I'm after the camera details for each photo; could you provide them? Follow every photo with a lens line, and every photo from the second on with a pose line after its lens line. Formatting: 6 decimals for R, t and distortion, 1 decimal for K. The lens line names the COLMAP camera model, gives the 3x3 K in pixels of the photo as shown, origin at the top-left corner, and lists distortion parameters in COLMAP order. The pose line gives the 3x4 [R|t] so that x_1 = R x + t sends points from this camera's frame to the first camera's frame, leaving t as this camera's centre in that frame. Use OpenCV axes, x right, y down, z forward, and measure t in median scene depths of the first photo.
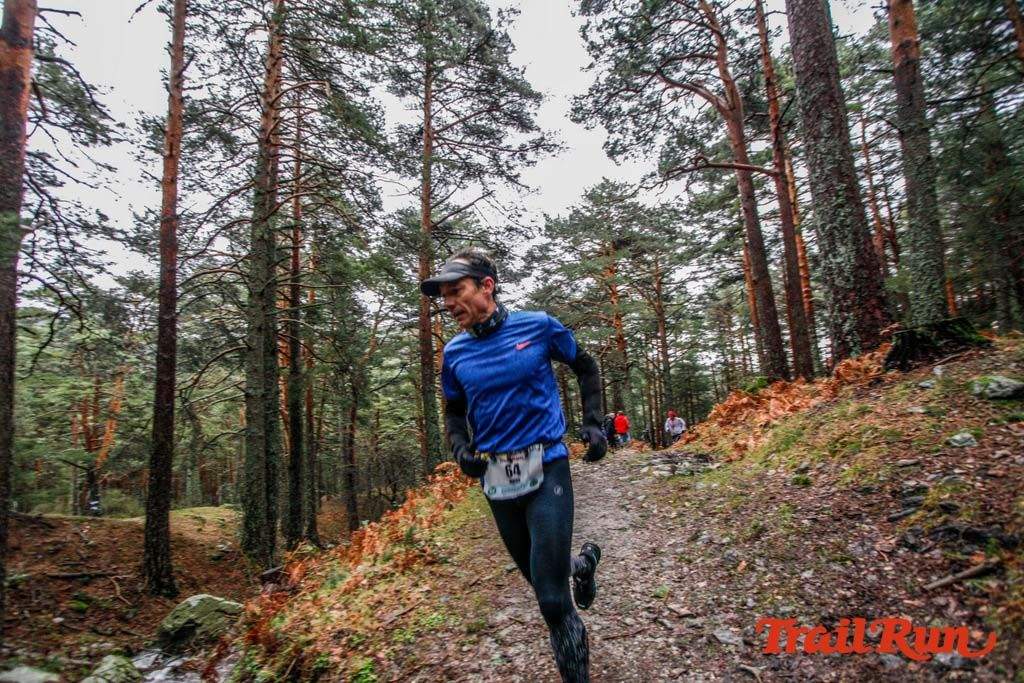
lens RADIAL K [[499.1, 0, 500.2], [0, 499.1, 349.1], [0, 0, 1]] dist [-0.065118, 0.027555]
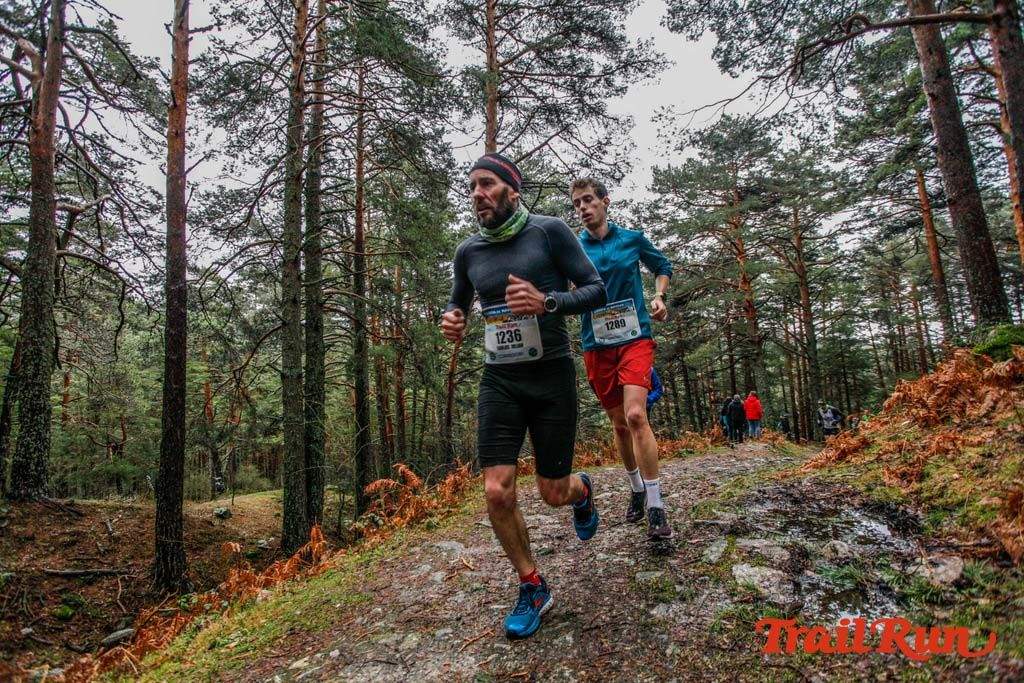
lens RADIAL K [[498.5, 0, 499.6], [0, 498.5, 344.2], [0, 0, 1]] dist [-0.062065, 0.025608]
pose [[0.969084, -0.022464, -0.245706, 0.058578], [0.028843, 0.999333, 0.022394, 0.019063], [0.245039, -0.028788, 0.969086, 0.155333]]
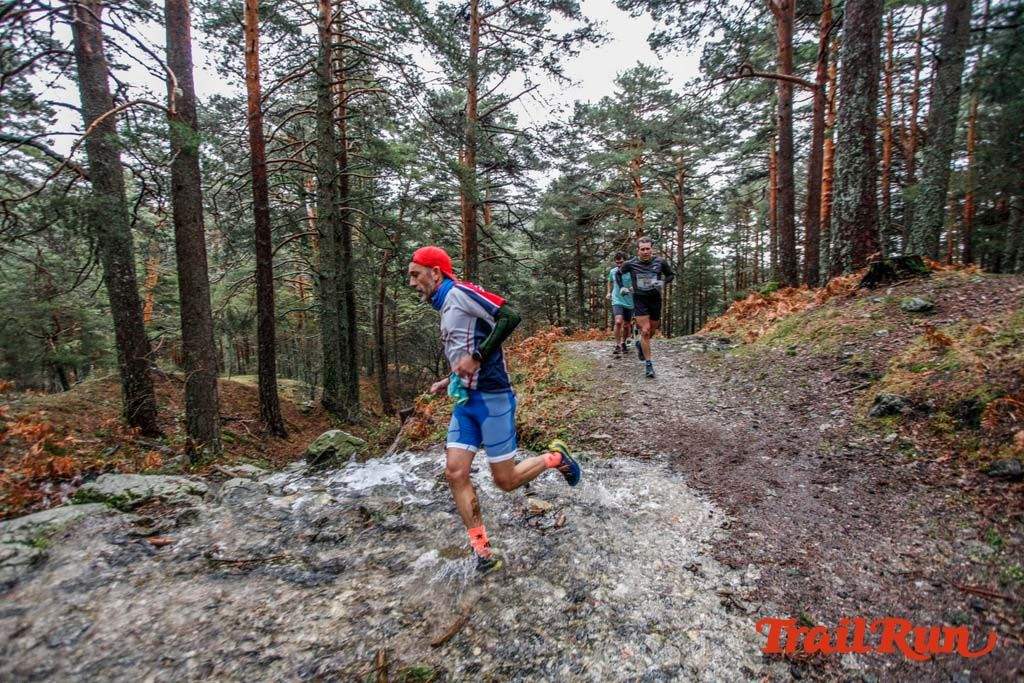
lens RADIAL K [[499.1, 0, 499.5], [0, 499.1, 351.5], [0, 0, 1]] dist [-0.065118, 0.027555]
pose [[0.999314, 0.036832, -0.003925, -0.061841], [-0.034879, 0.971377, 0.234967, -0.016065], [0.012467, -0.234669, 0.971995, -0.105651]]
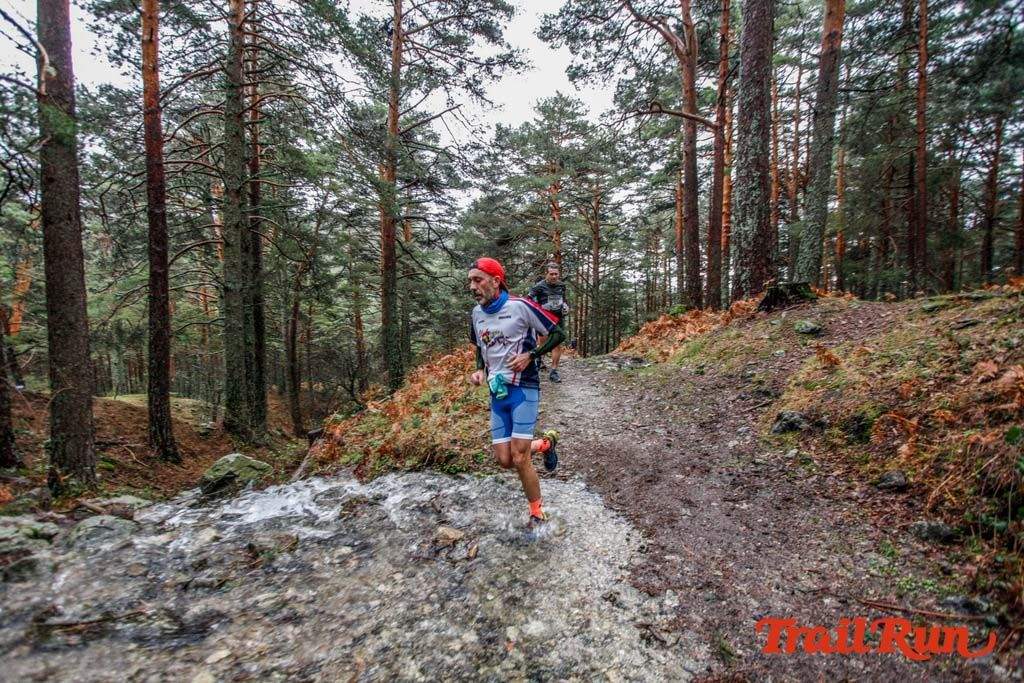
lens RADIAL K [[499.1, 0, 500.9], [0, 499.1, 350.8], [0, 0, 1]] dist [-0.065118, 0.027555]
pose [[0.986604, 0.047261, 0.156137, -0.058908], [-0.076716, 0.979093, 0.188393, -0.013824], [-0.143969, -0.197848, 0.969603, -0.096939]]
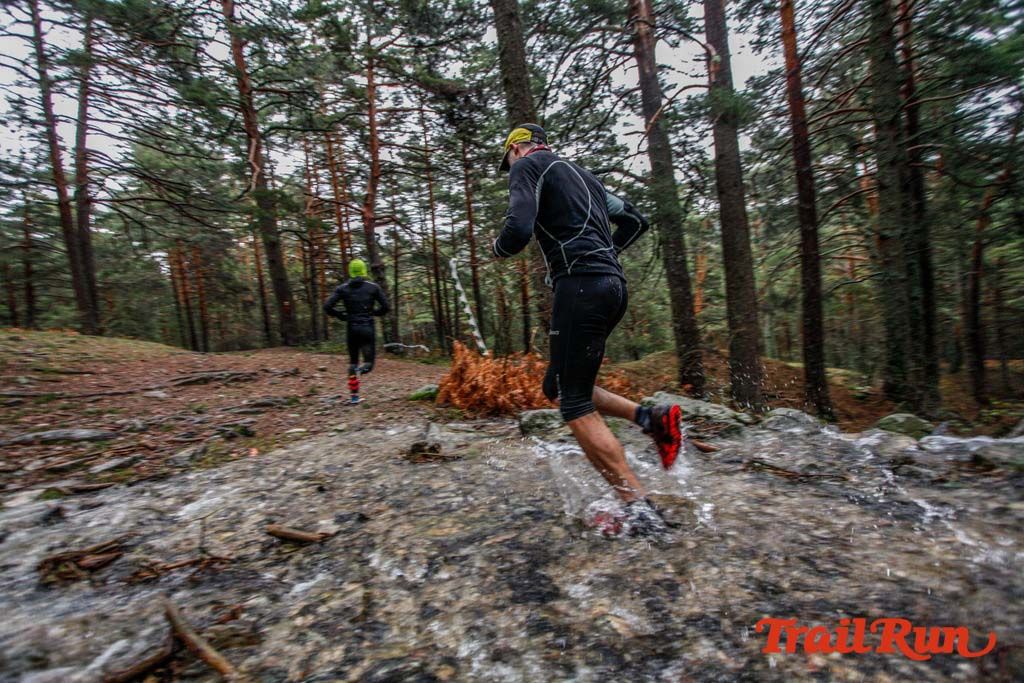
lens RADIAL K [[499.1, 0, 494.7], [0, 499.1, 348.7], [0, 0, 1]] dist [-0.065118, 0.027555]
pose [[0.523244, 0.037452, -0.851360, -0.071807], [0.183136, 0.970750, 0.155259, 0.013550], [0.832272, -0.237153, 0.501080, -0.096624]]
